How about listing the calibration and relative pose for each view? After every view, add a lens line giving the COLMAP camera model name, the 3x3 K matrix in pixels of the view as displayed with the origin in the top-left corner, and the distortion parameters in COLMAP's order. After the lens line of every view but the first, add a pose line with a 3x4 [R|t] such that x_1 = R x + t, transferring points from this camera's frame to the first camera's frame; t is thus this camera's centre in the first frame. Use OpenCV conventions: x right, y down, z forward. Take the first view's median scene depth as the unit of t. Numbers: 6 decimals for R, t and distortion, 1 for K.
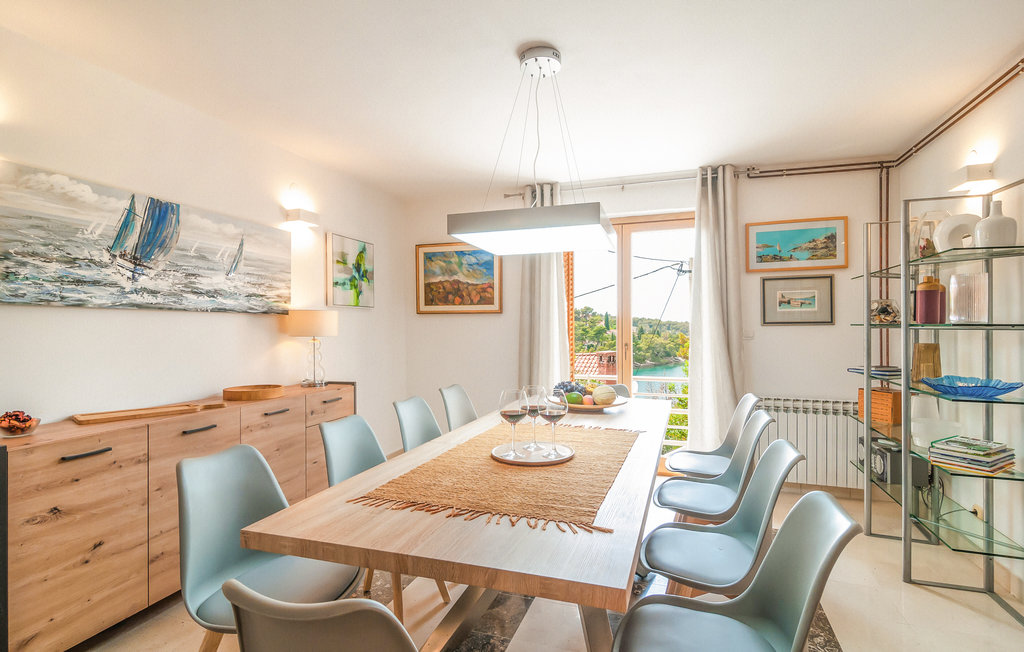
lens RADIAL K [[494.7, 0, 517.7], [0, 494.7, 327.1], [0, 0, 1]] dist [0.015951, -0.003195]
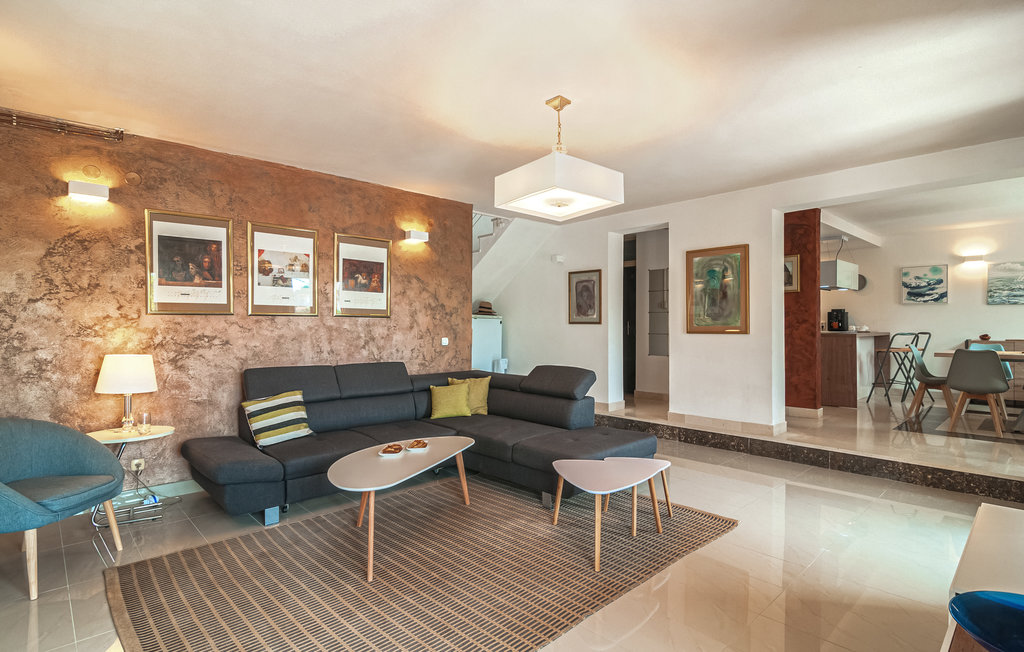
lens RADIAL K [[529.6, 0, 514.2], [0, 529.6, 328.4], [0, 0, 1]] dist [0.001274, -0.000230]
pose [[-0.464942, 0.008696, -0.885299, 2.327968], [-0.001550, 0.999942, 0.010636, 0.052901], [0.885340, 0.006318, -0.464901, -0.140518]]
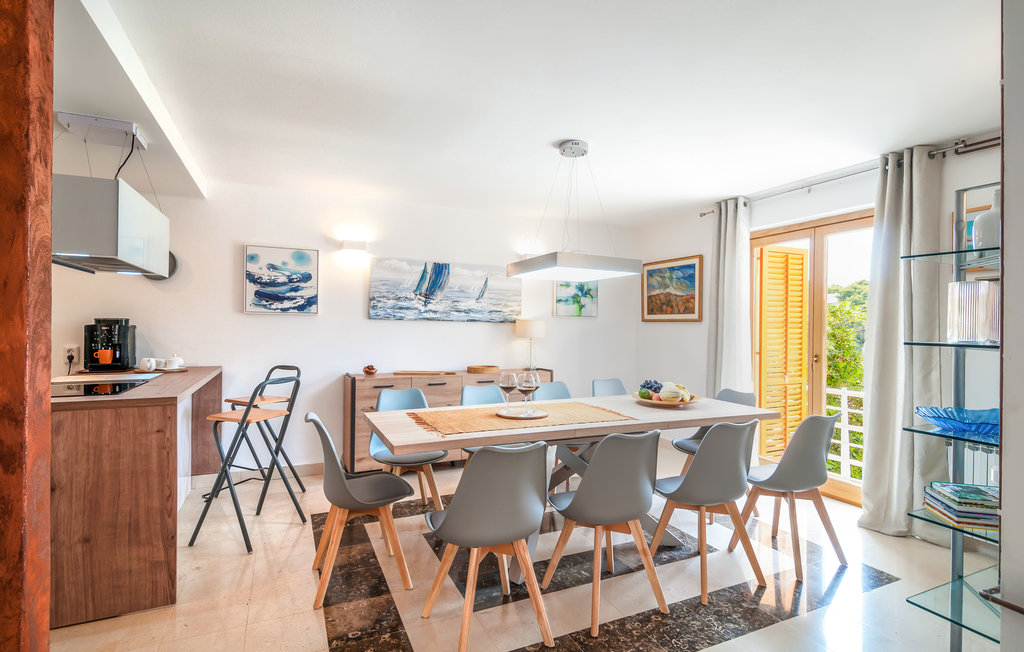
lens RADIAL K [[494.7, 0, 529.8], [0, 494.7, 327.9], [0, 0, 1]] dist [0.015951, -0.003195]
pose [[0.703304, 0.014392, -0.710744, 0.677912], [-0.016940, 0.999850, 0.003484, -0.016049], [0.710688, 0.009589, 0.703442, -0.059482]]
